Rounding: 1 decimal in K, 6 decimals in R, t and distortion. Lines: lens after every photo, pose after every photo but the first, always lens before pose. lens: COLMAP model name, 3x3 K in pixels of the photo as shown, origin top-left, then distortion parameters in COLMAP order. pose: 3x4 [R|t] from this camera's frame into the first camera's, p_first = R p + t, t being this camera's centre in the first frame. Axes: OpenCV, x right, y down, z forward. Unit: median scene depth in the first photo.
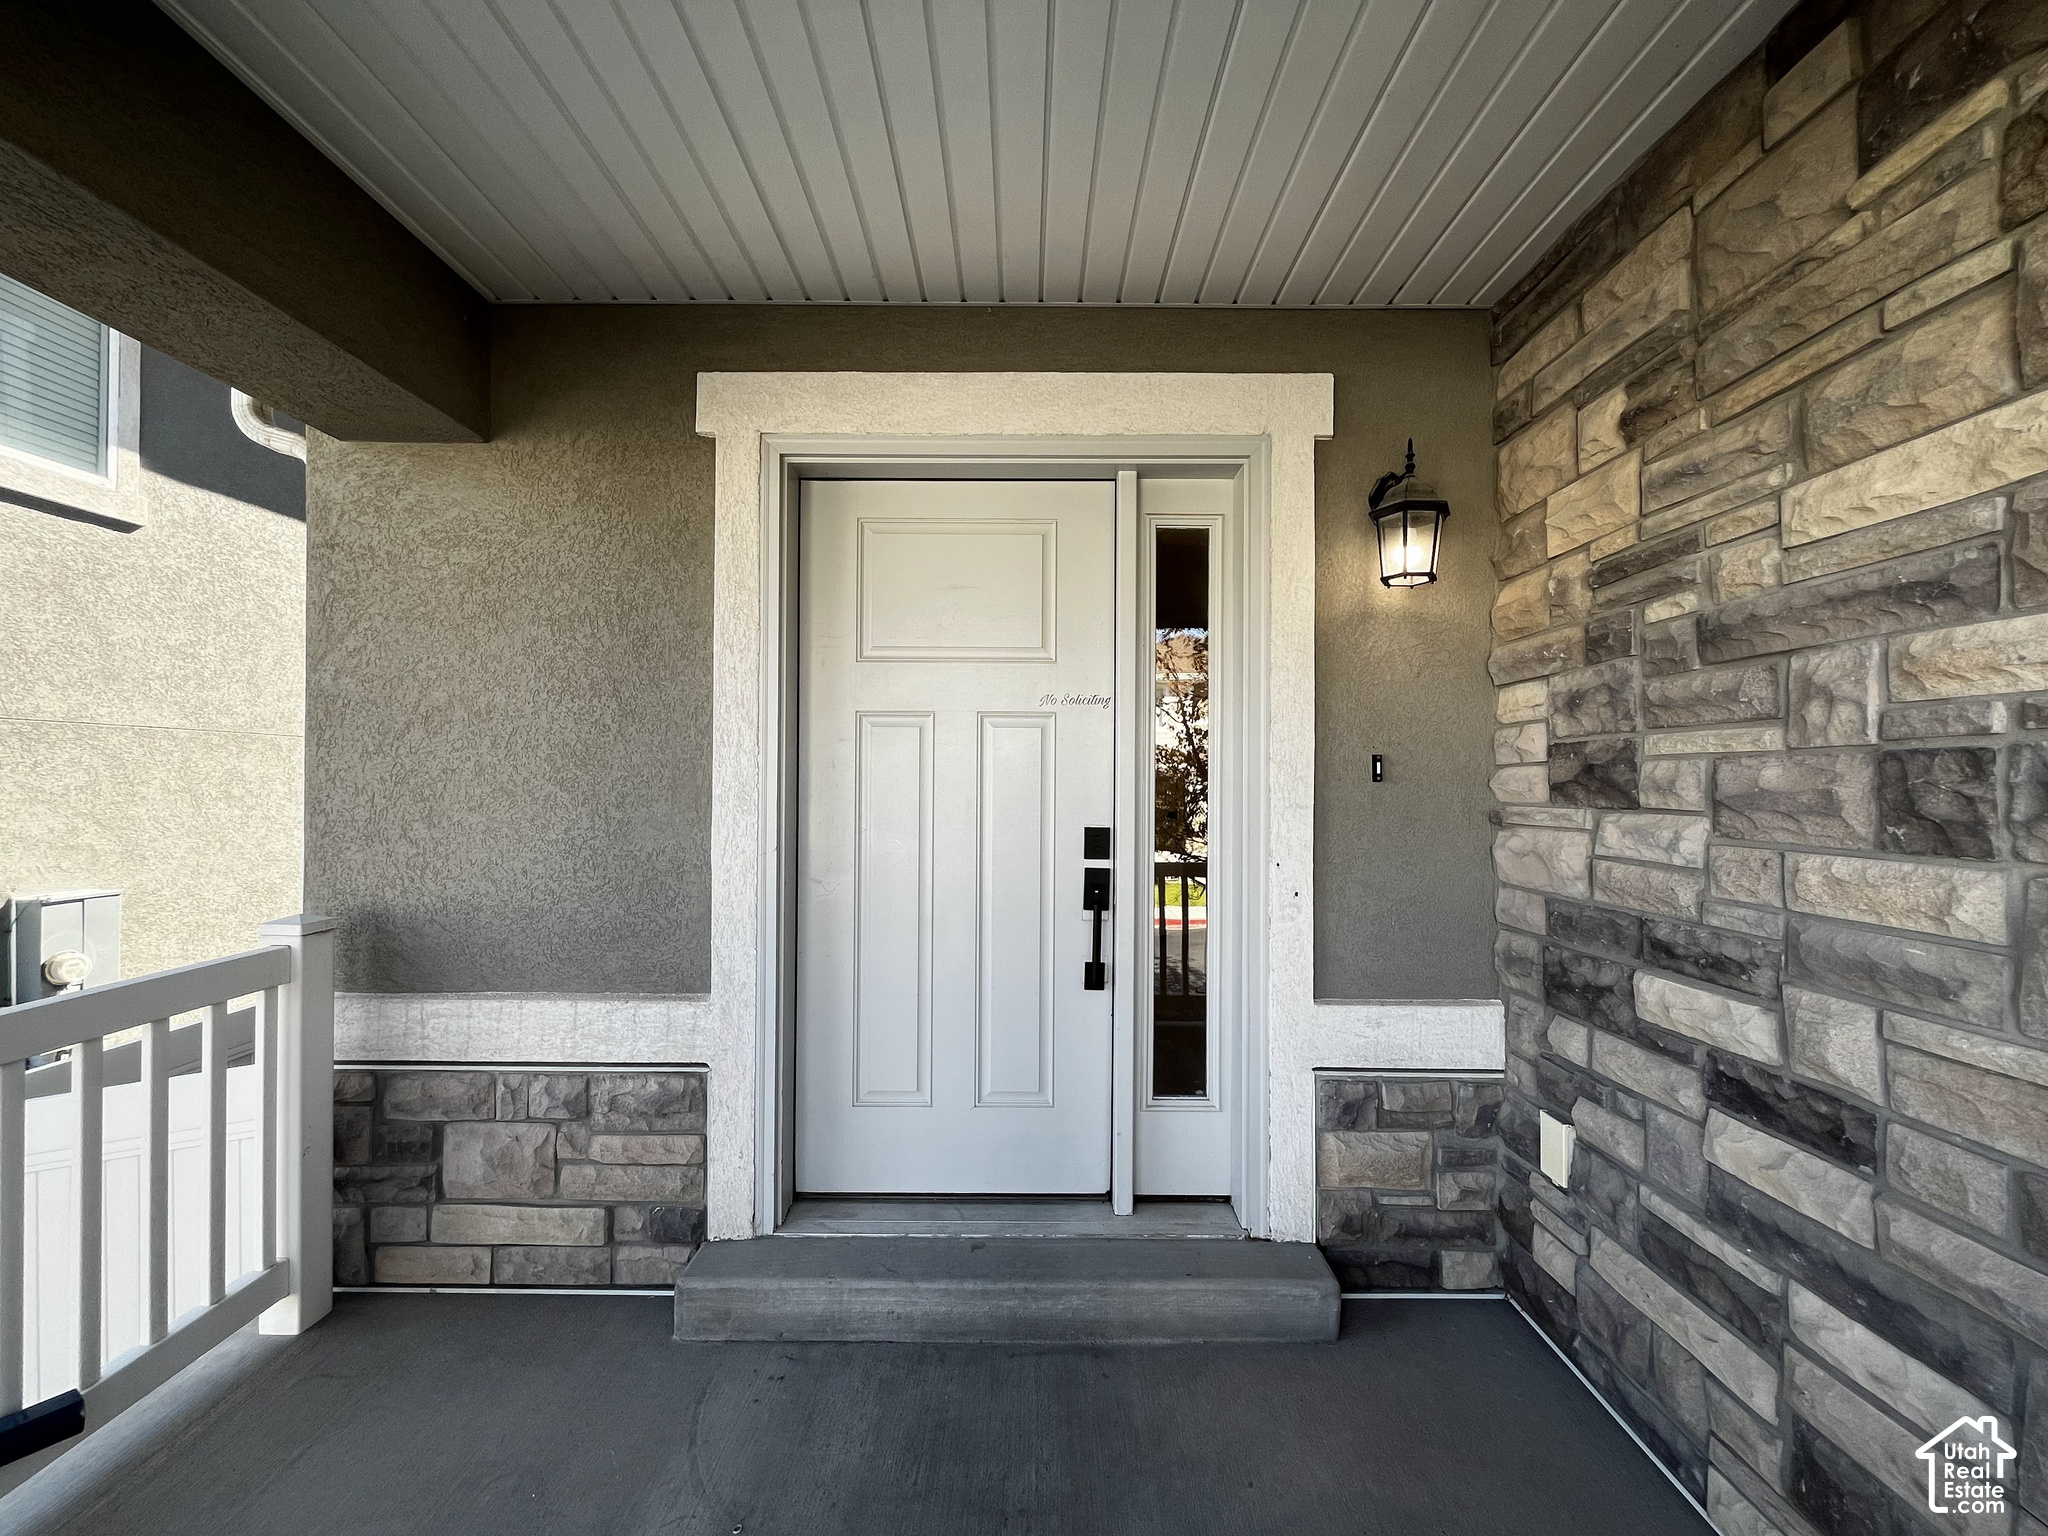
lens RADIAL K [[826.9, 0, 1029.5], [0, 826.9, 775.3], [0, 0, 1]] dist [0.000021, -0.000336]
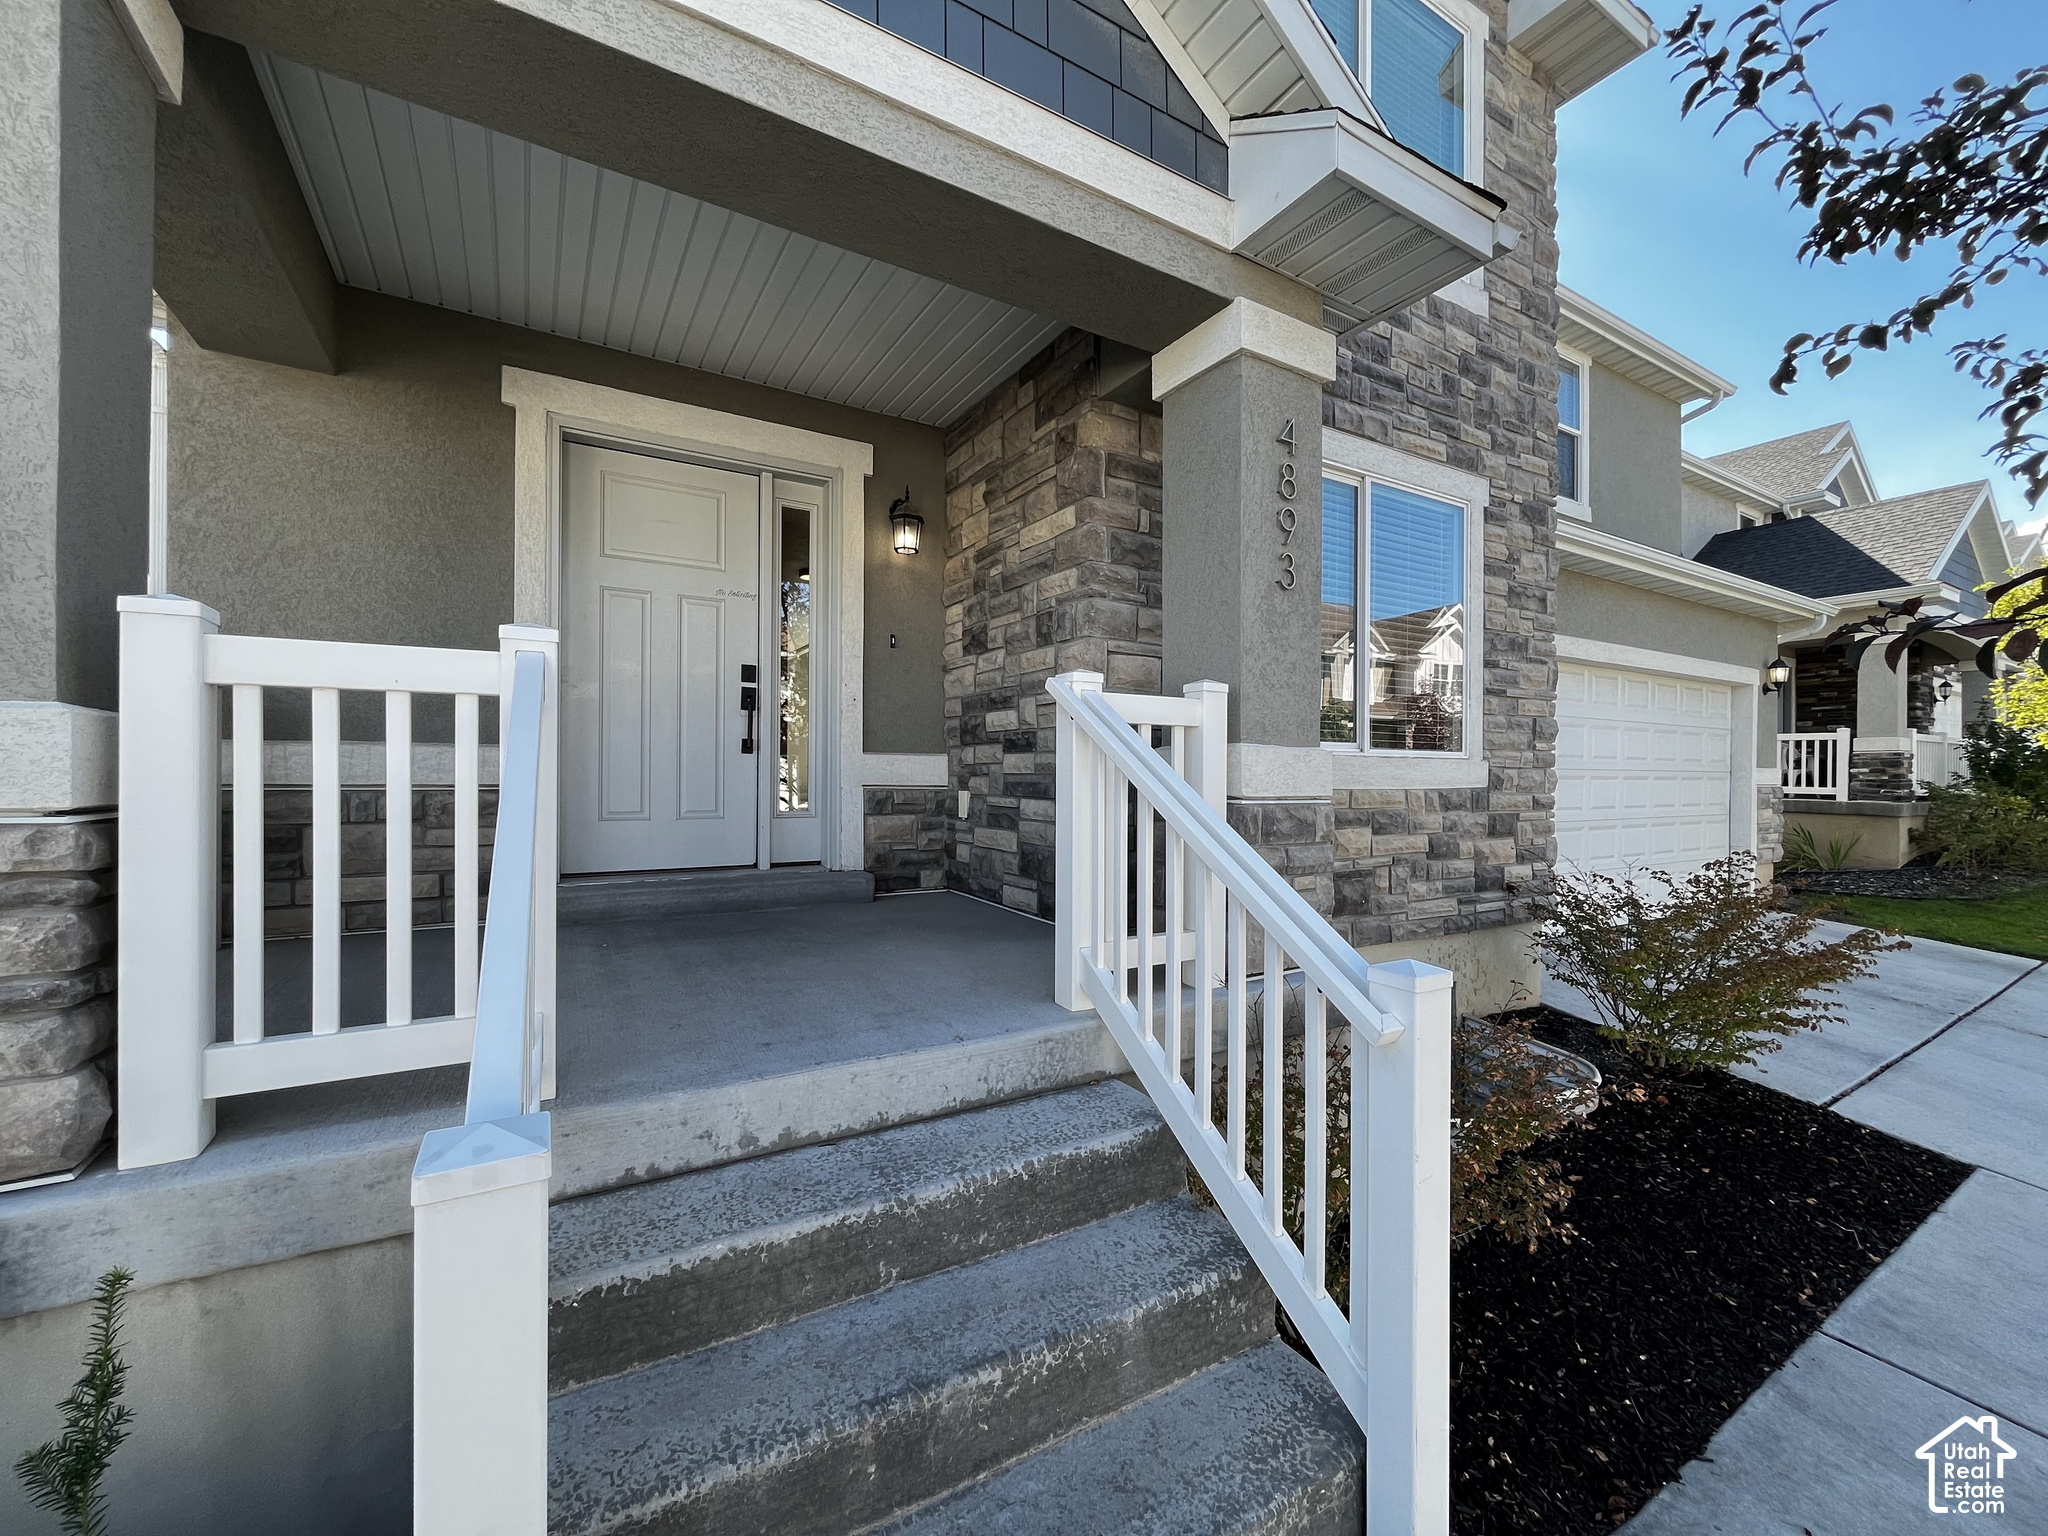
lens RADIAL K [[826.9, 0, 1029.5], [0, 826.9, 775.3], [0, 0, 1]] dist [0.000021, -0.000336]
pose [[0.856996, -0.001208, 0.515322, -0.369393], [-0.004837, 0.999934, 0.010388, 0.319852], [-0.515300, -0.011395, 0.856934, -0.999484]]
